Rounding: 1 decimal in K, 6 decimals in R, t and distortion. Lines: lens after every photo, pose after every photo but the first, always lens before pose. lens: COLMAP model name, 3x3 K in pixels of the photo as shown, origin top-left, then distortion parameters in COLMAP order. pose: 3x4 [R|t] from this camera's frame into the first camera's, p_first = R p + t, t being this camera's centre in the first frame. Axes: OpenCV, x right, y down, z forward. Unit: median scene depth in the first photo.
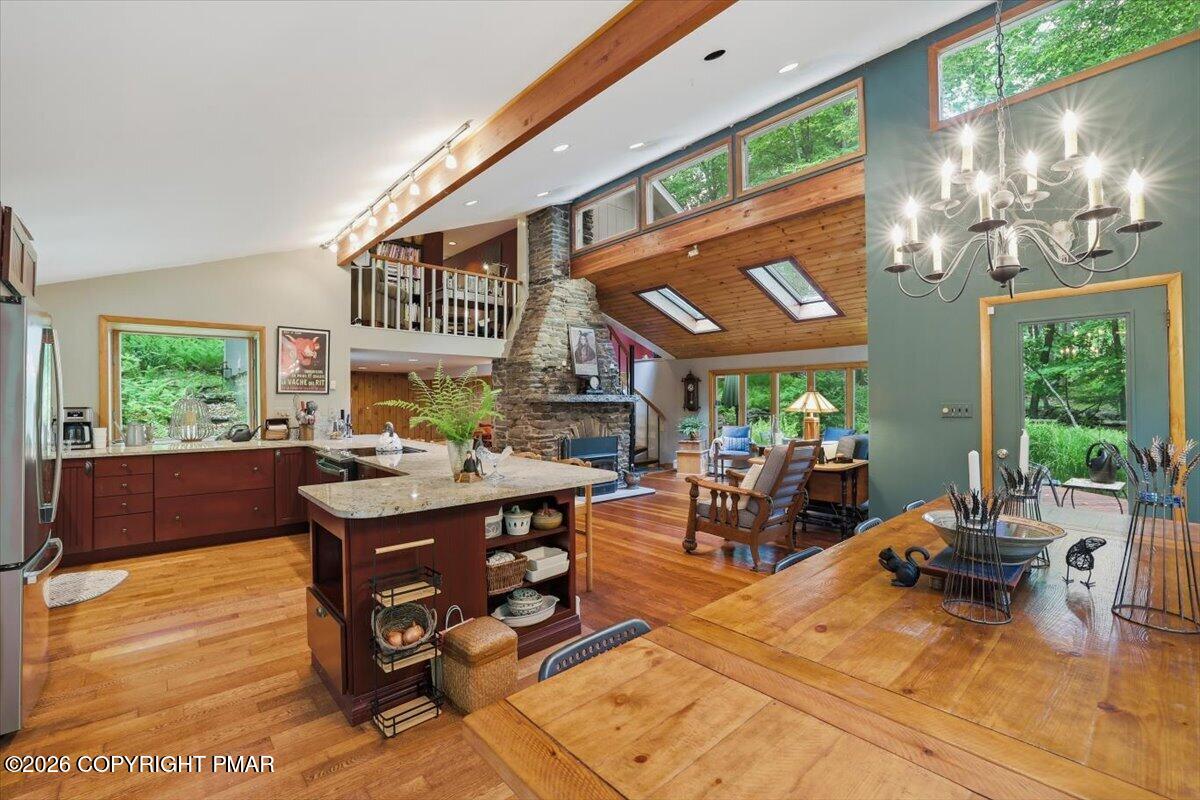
lens RADIAL K [[501.6, 0, 600.0], [0, 501.6, 400.0], [0, 0, 1]] dist [-0.027650, 0.000253]
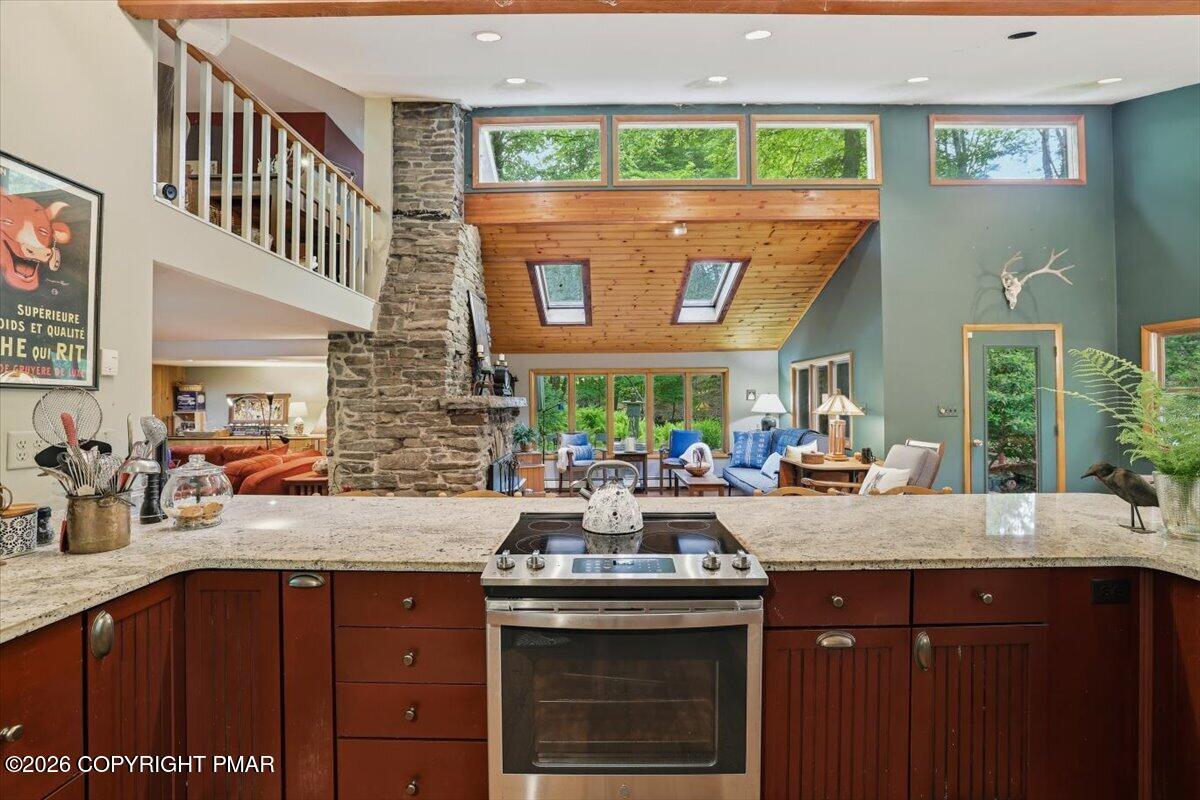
lens RADIAL K [[501.6, 0, 600.0], [0, 501.6, 400.0], [0, 0, 1]] dist [-0.027650, 0.000253]
pose [[0.677108, 0.001698, 0.735882, -0.437534], [0.003122, 0.999982, -0.005180, -0.001963], [-0.735877, 0.005805, 0.677090, 0.430342]]
